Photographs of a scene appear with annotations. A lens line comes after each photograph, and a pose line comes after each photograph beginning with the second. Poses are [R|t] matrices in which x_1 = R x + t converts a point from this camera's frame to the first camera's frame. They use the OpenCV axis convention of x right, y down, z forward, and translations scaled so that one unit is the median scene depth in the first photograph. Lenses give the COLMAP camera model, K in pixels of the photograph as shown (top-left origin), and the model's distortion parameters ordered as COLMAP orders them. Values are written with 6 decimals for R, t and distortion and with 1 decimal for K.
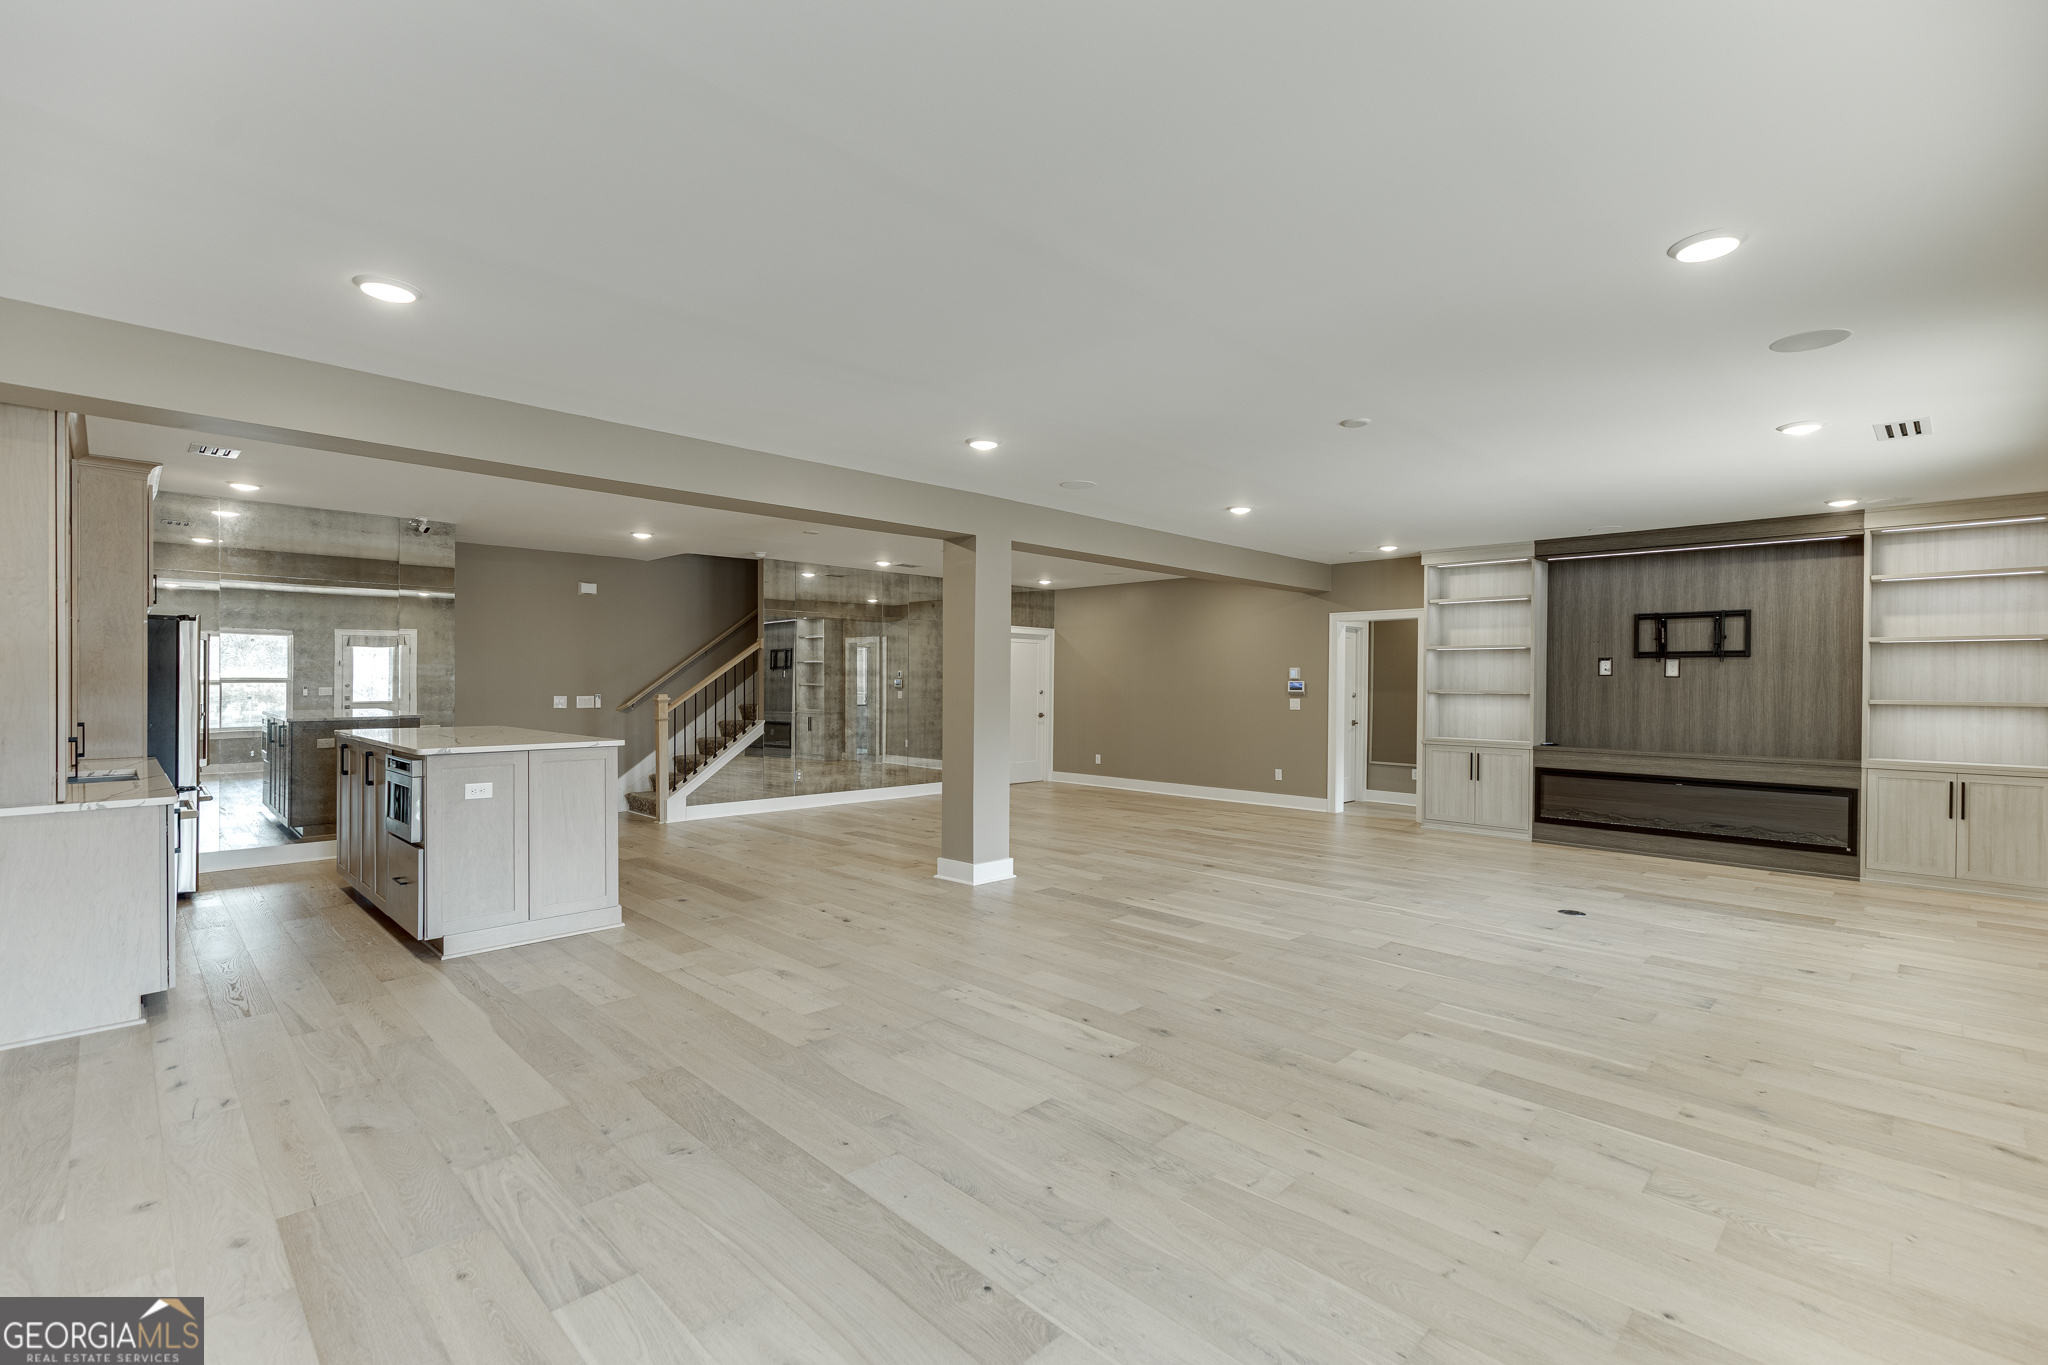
lens RADIAL K [[914.6, 0, 1036.3], [0, 914.6, 686.7], [0, 0, 1]] dist [0.005282, -0.001449]
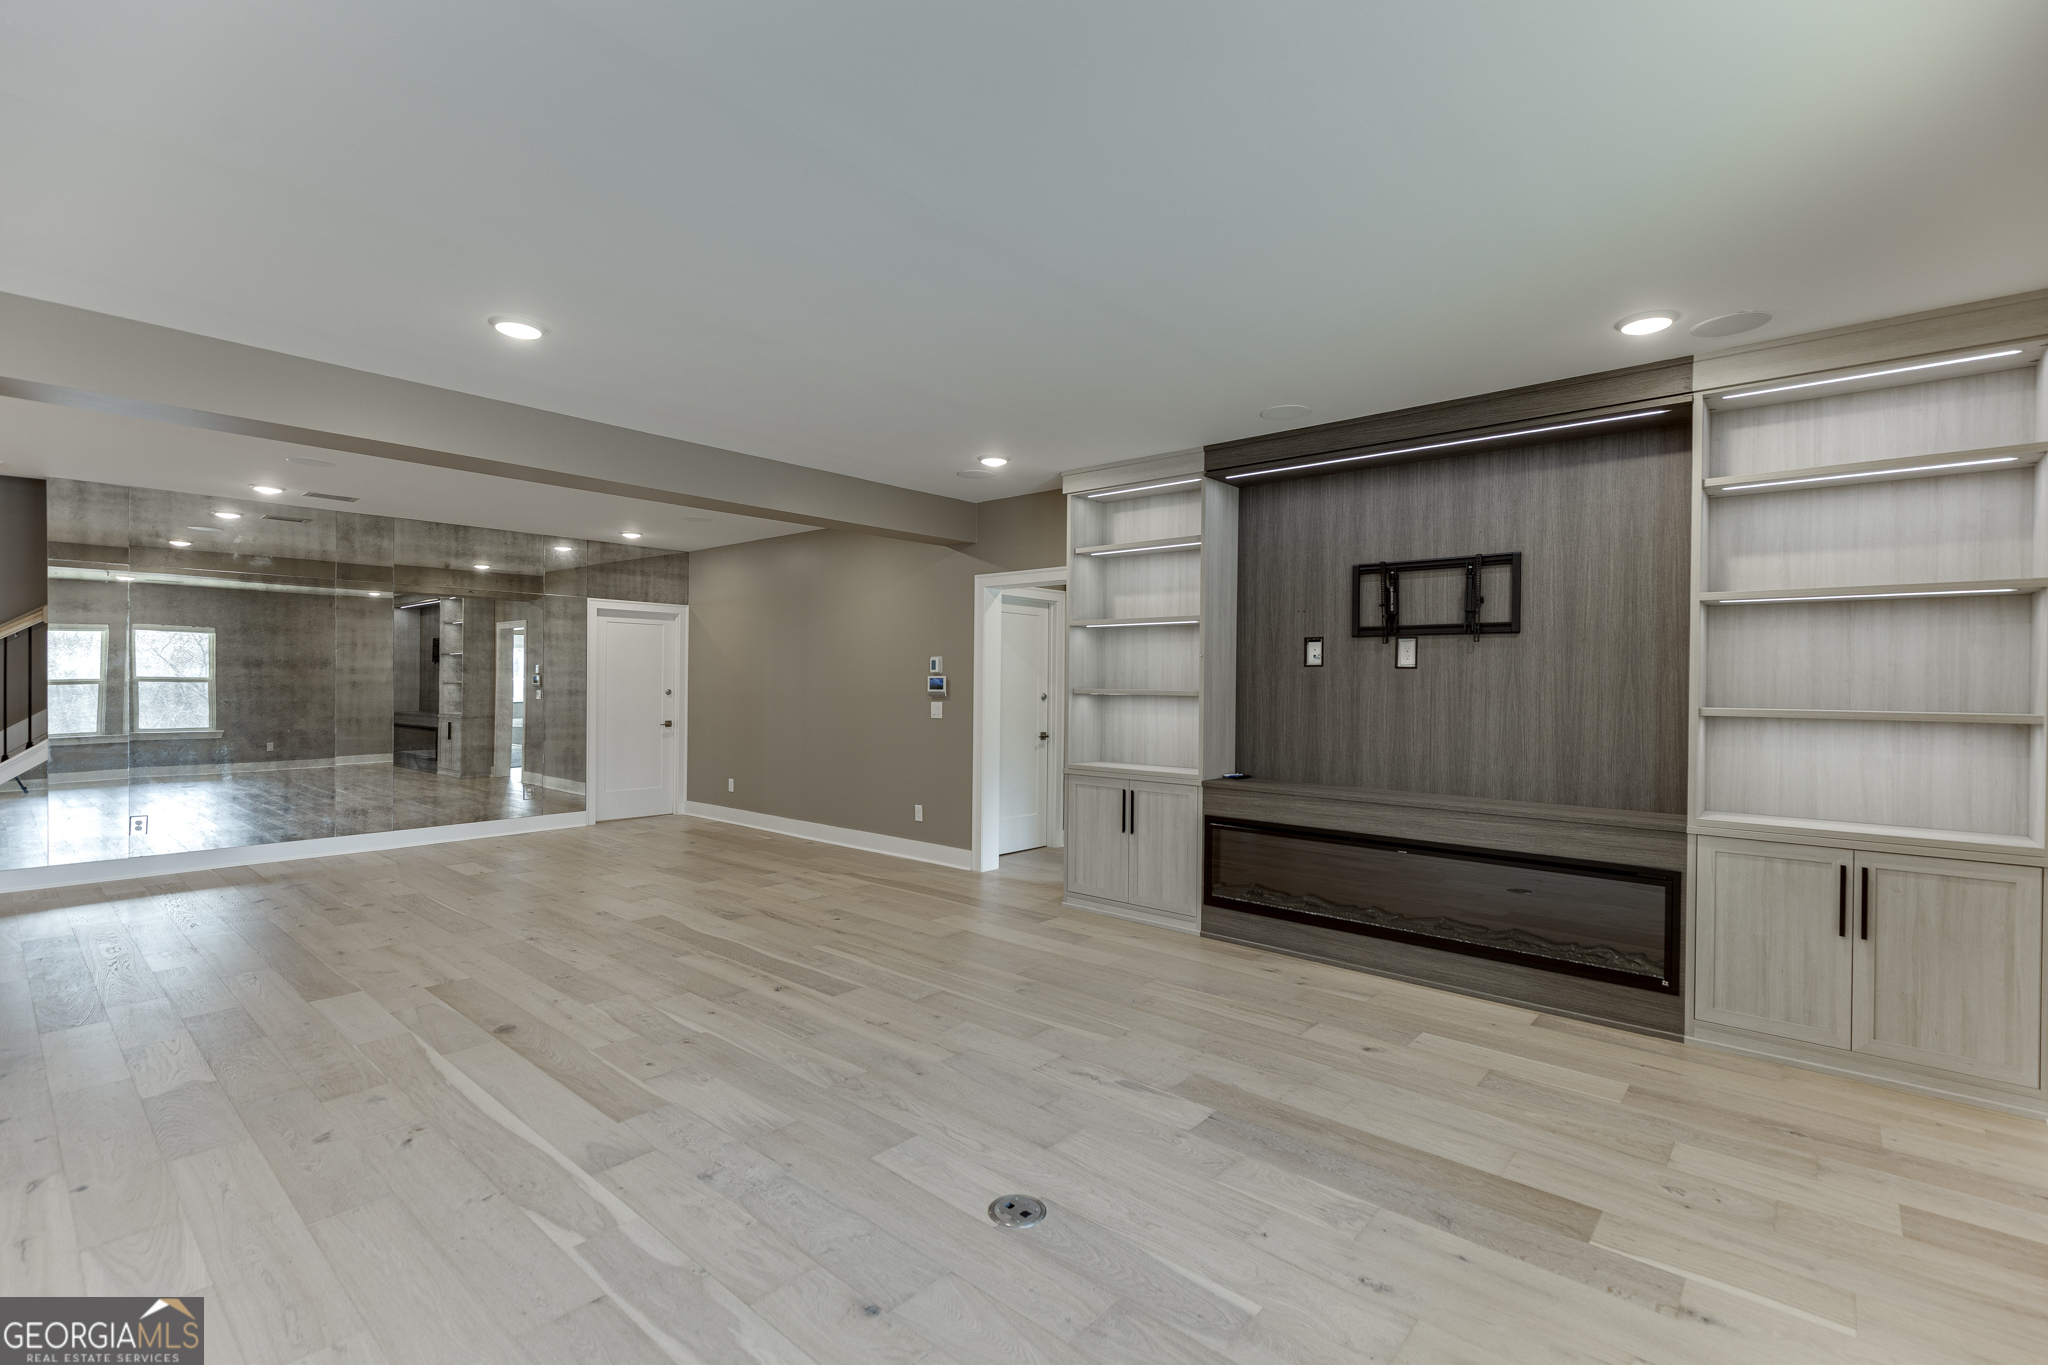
lens RADIAL K [[914.6, 0, 1036.3], [0, 914.6, 686.7], [0, 0, 1]] dist [0.005282, -0.001449]
pose [[0.997824, -0.000005, 0.065928, 0.410599], [-0.000102, 0.999999, 0.001617, 0.000793], [-0.065928, -0.001620, 0.997823, 0.414928]]
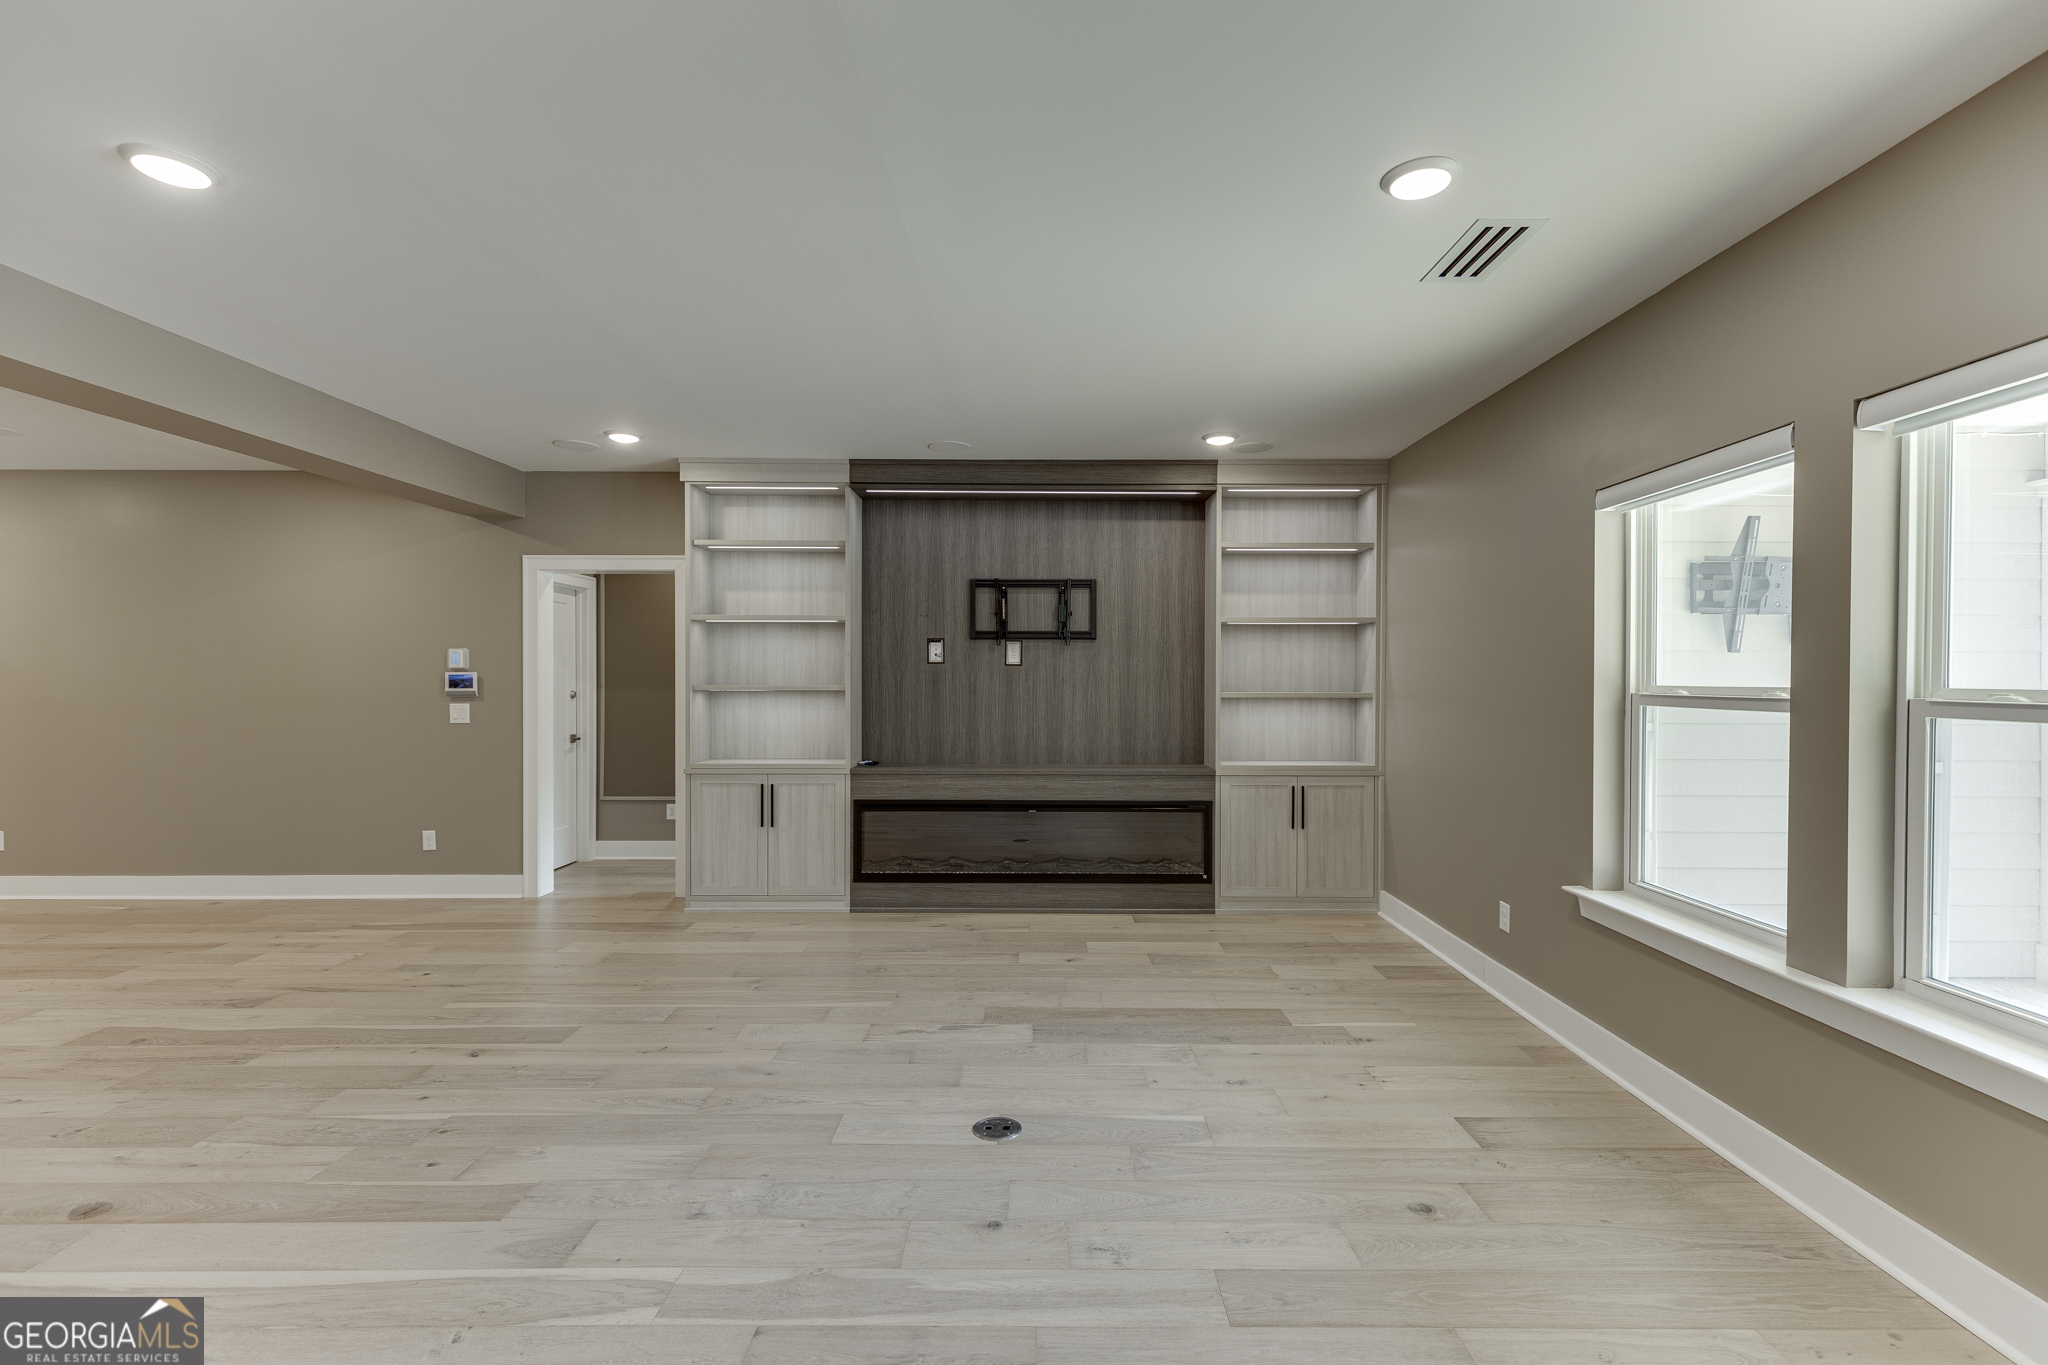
lens RADIAL K [[914.6, 0, 1036.3], [0, 914.6, 686.7], [0, 0, 1]] dist [0.005282, -0.001449]
pose [[0.709860, -0.013438, 0.704215, 0.179993], [0.007512, 0.999906, 0.011508, -0.001453], [-0.704303, -0.002879, 0.709894, 0.455407]]
